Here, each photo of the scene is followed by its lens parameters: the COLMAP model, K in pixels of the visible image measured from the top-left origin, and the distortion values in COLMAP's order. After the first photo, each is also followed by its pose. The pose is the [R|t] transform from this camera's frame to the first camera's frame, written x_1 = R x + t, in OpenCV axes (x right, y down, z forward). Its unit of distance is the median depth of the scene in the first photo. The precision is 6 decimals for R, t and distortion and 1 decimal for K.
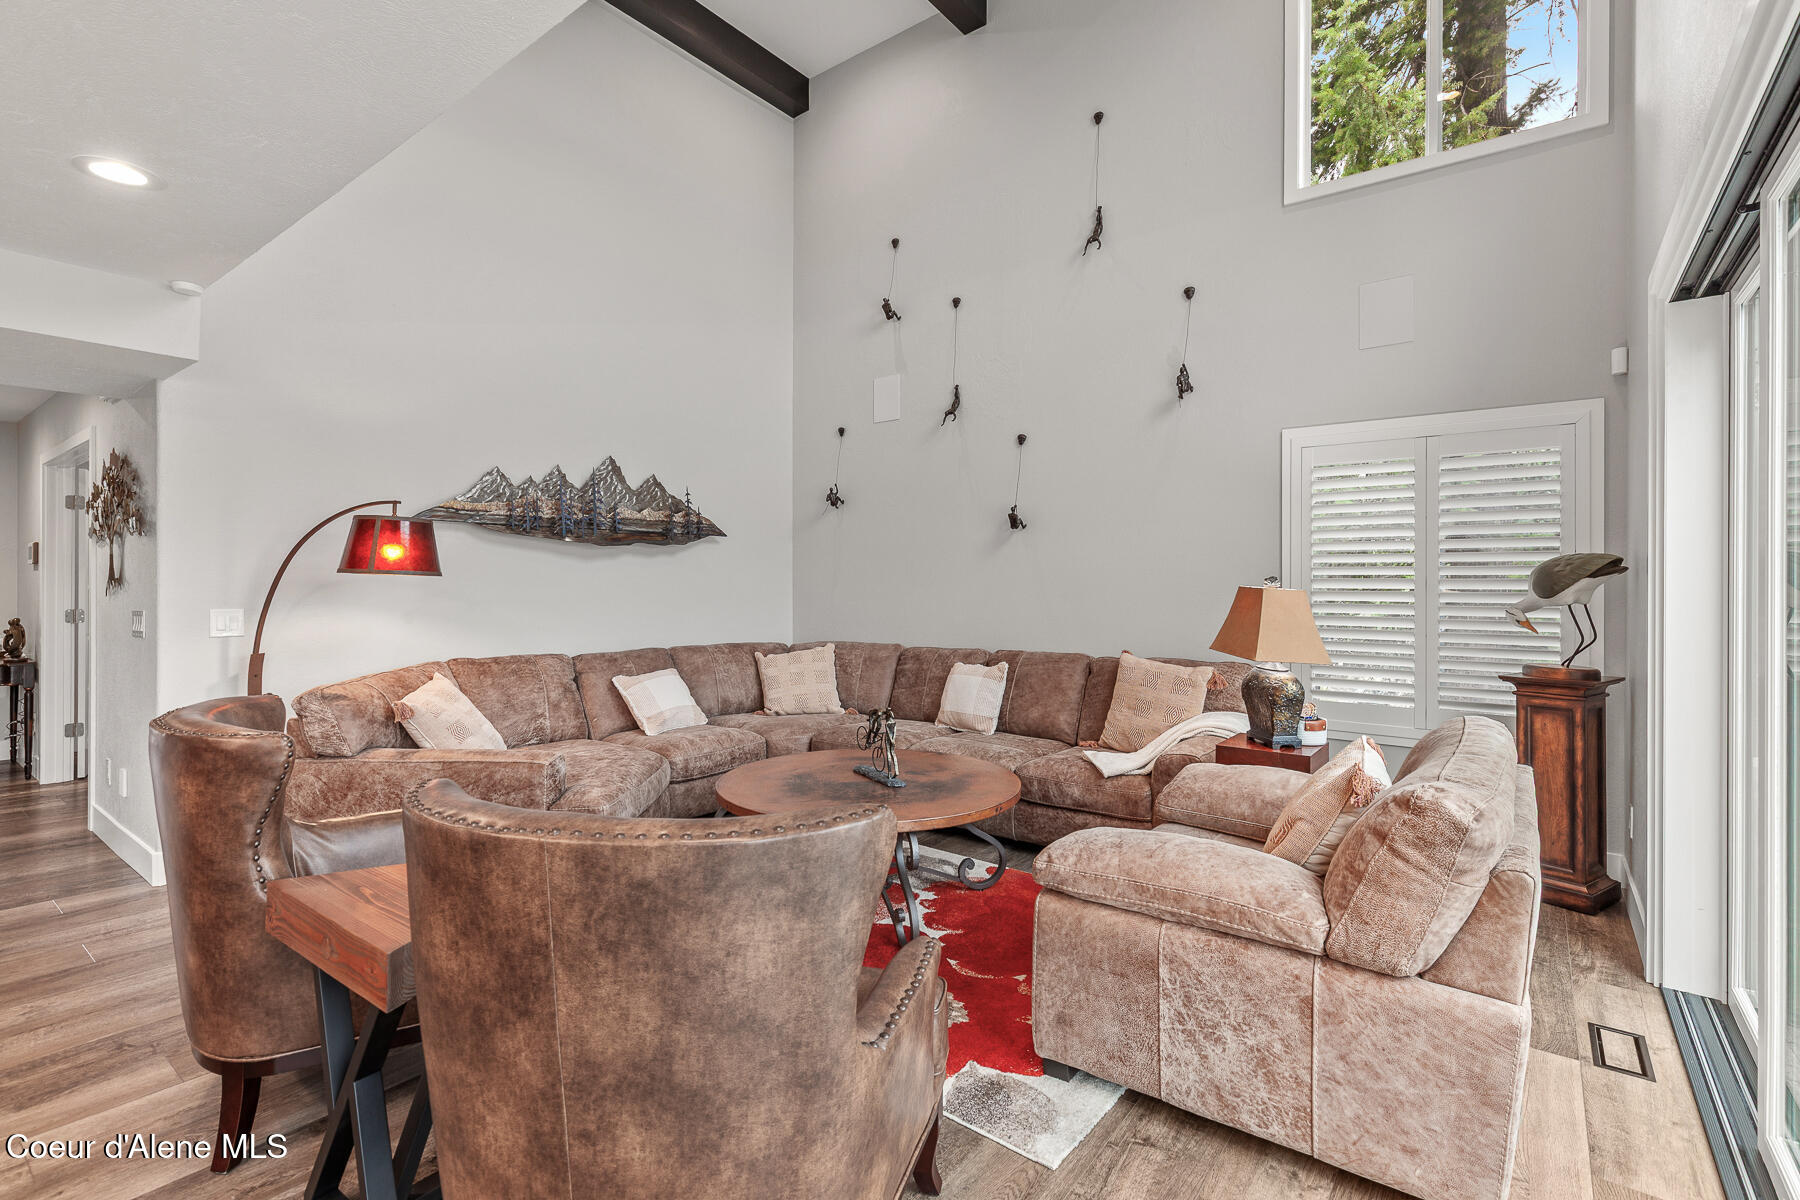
lens RADIAL K [[822.4, 0, 903.0], [0, 822.4, 587.0], [0, 0, 1]] dist [0.006109, -0.001563]
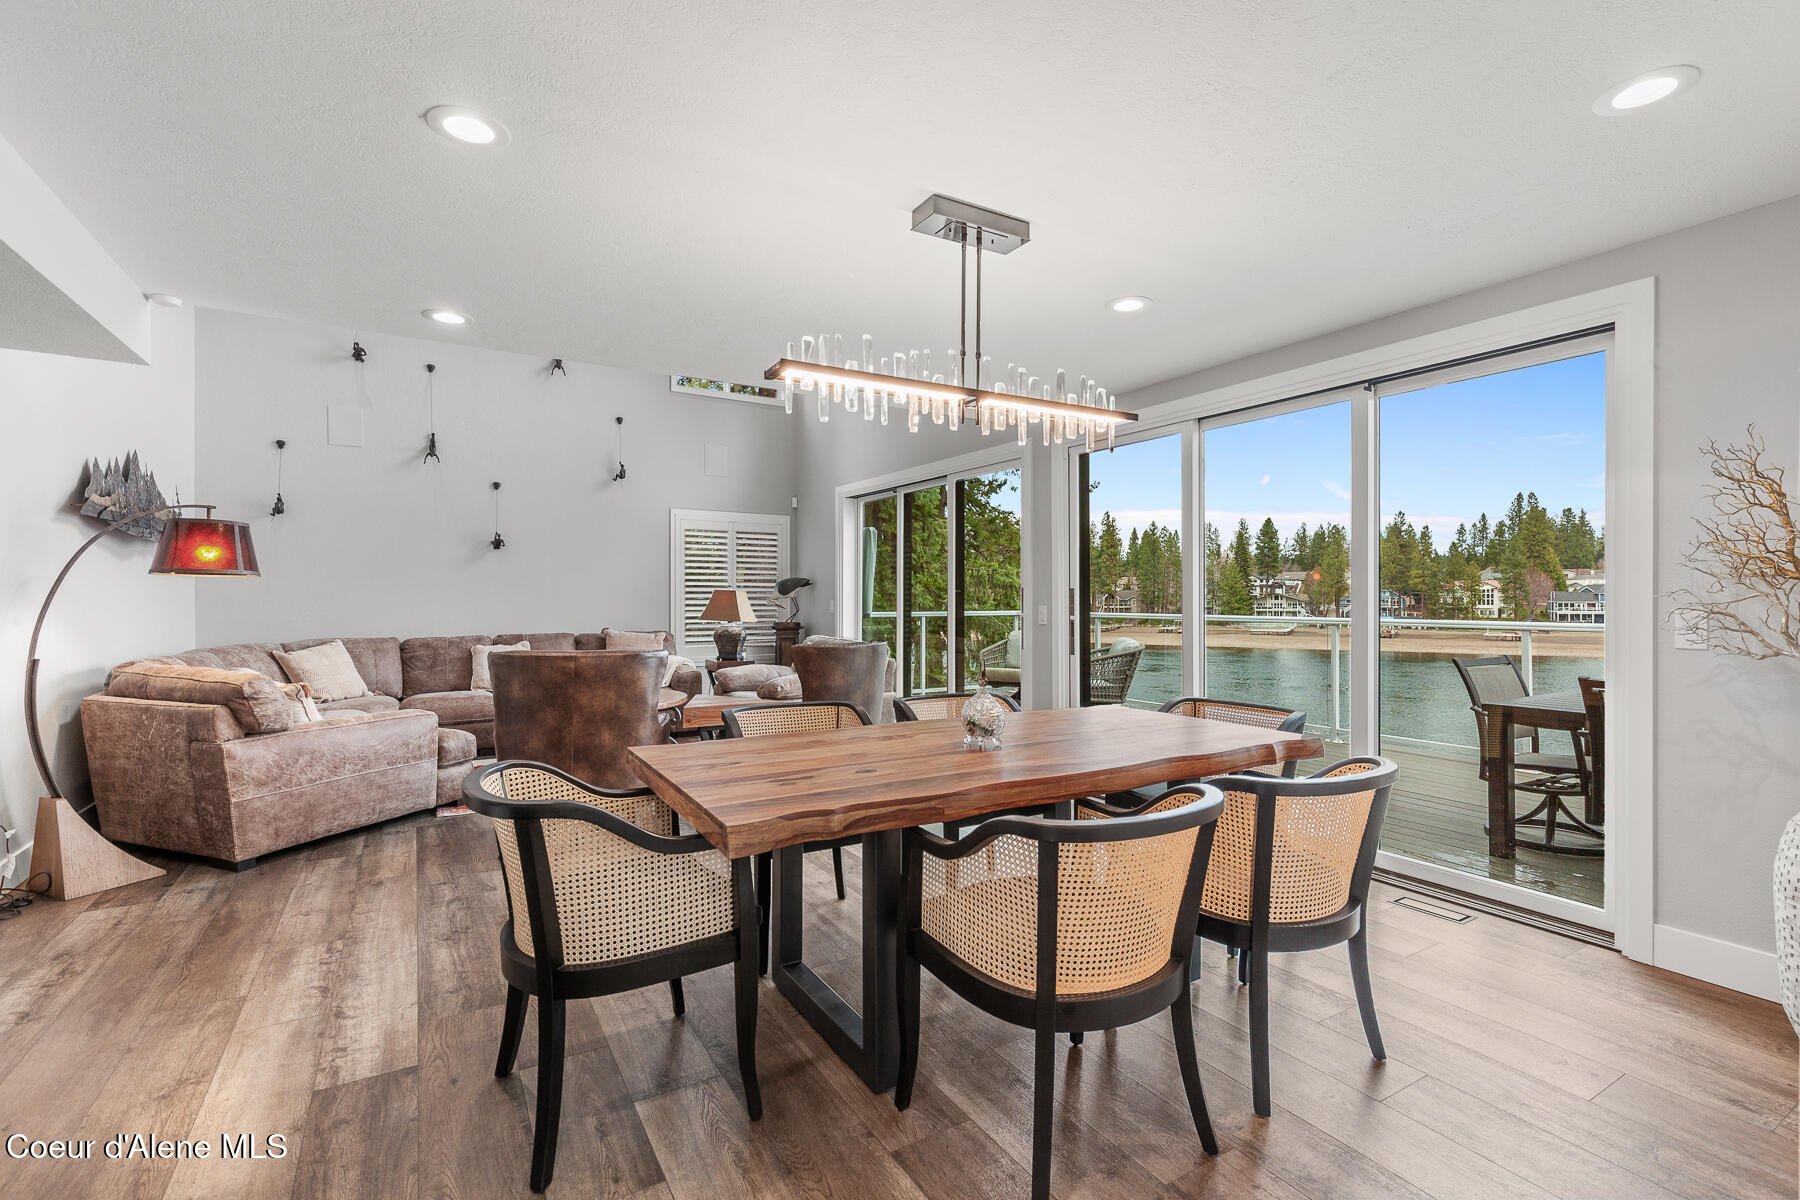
lens RADIAL K [[822.4, 0, 900.3], [0, 822.4, 601.1], [0, 0, 1]] dist [0.006109, -0.001563]
pose [[0.361601, -0.007833, 0.932300, -1.285670], [0.002279, 0.999969, 0.007517, 0.013079], [-0.932330, -0.000593, 0.361608, -0.214075]]
